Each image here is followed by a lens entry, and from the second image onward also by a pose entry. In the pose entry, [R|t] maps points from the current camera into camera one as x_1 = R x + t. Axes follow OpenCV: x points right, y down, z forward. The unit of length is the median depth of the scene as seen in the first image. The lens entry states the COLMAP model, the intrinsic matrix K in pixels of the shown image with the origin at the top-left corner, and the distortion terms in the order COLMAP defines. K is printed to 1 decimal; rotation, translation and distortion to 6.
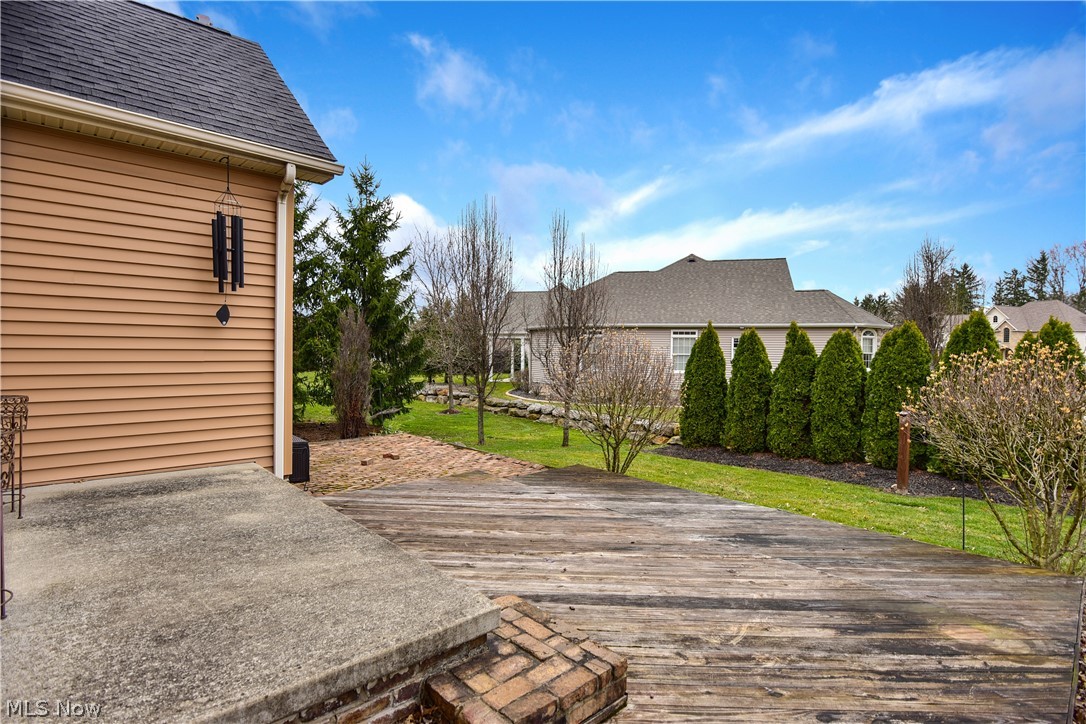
lens RADIAL K [[529.6, 0, 544.2], [0, 529.6, 357.9], [0, 0, 1]] dist [-0.018460, 0.001408]
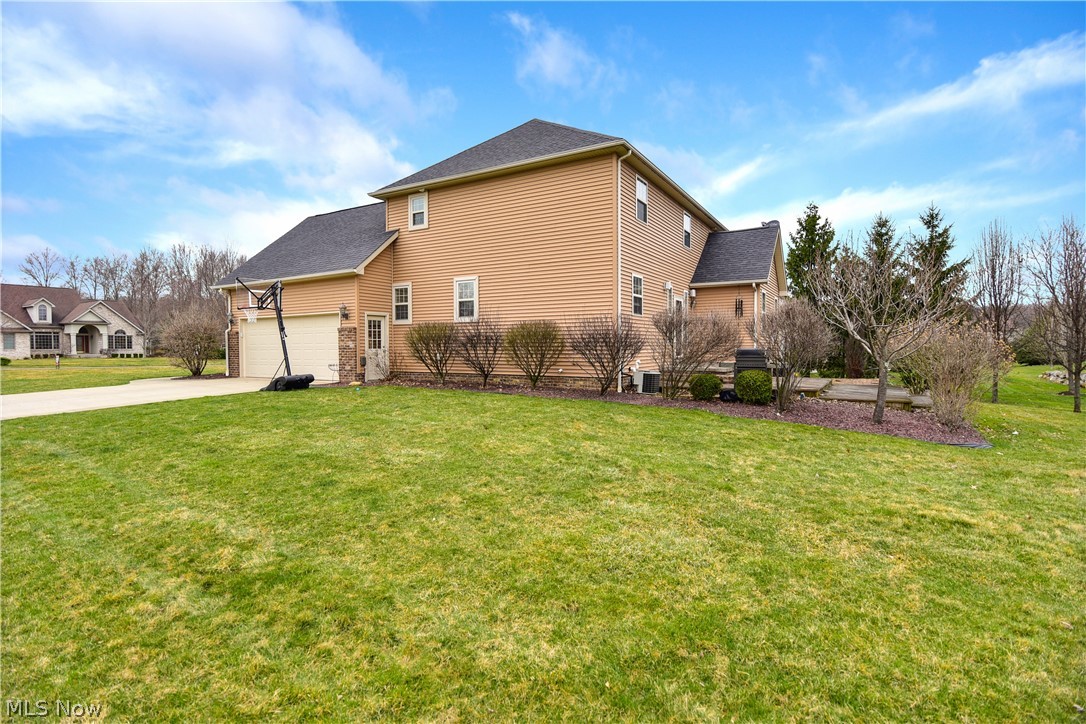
lens RADIAL K [[529.6, 0, 542.1], [0, 529.6, 363.2], [0, 0, 1]] dist [-0.018460, 0.001408]
pose [[0.277563, 0.016484, -0.960566, 0.746837], [-0.008953, 0.999854, 0.014571, 0.049002], [0.960666, 0.004555, 0.277670, -0.420322]]
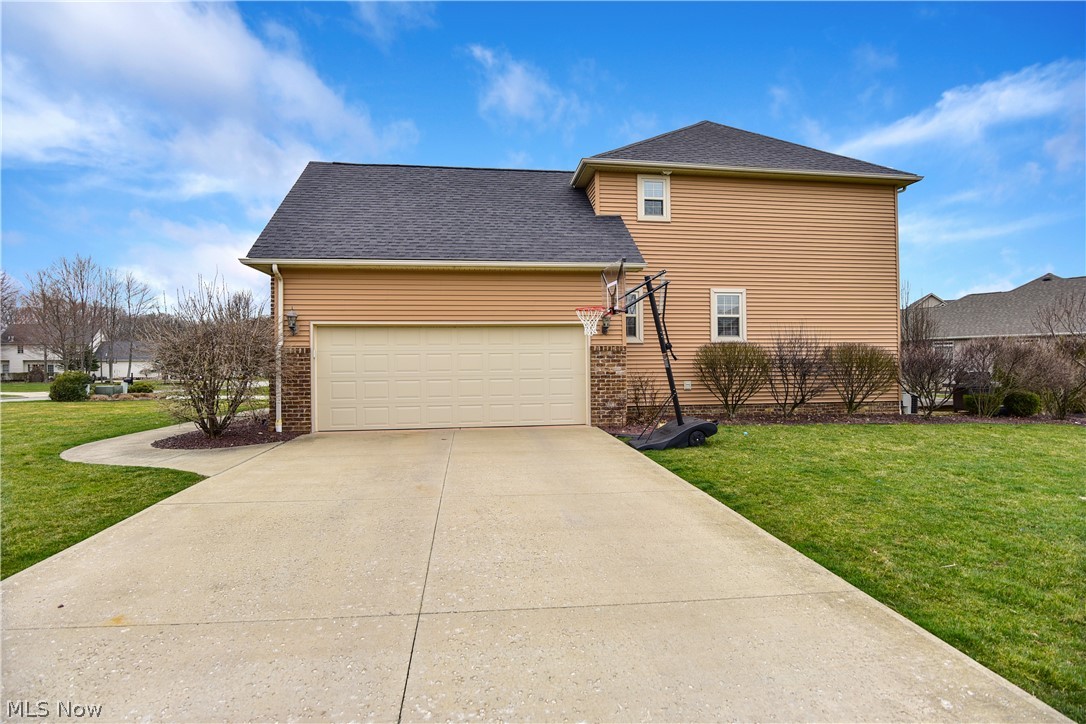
lens RADIAL K [[529.6, 0, 542.8], [0, 529.6, 362.2], [0, 0, 1]] dist [-0.018460, 0.001408]
pose [[0.815901, -0.031760, -0.577319, 0.032533], [0.012308, 0.999218, -0.037574, 0.045603], [0.578061, 0.023551, 0.815654, -1.078493]]
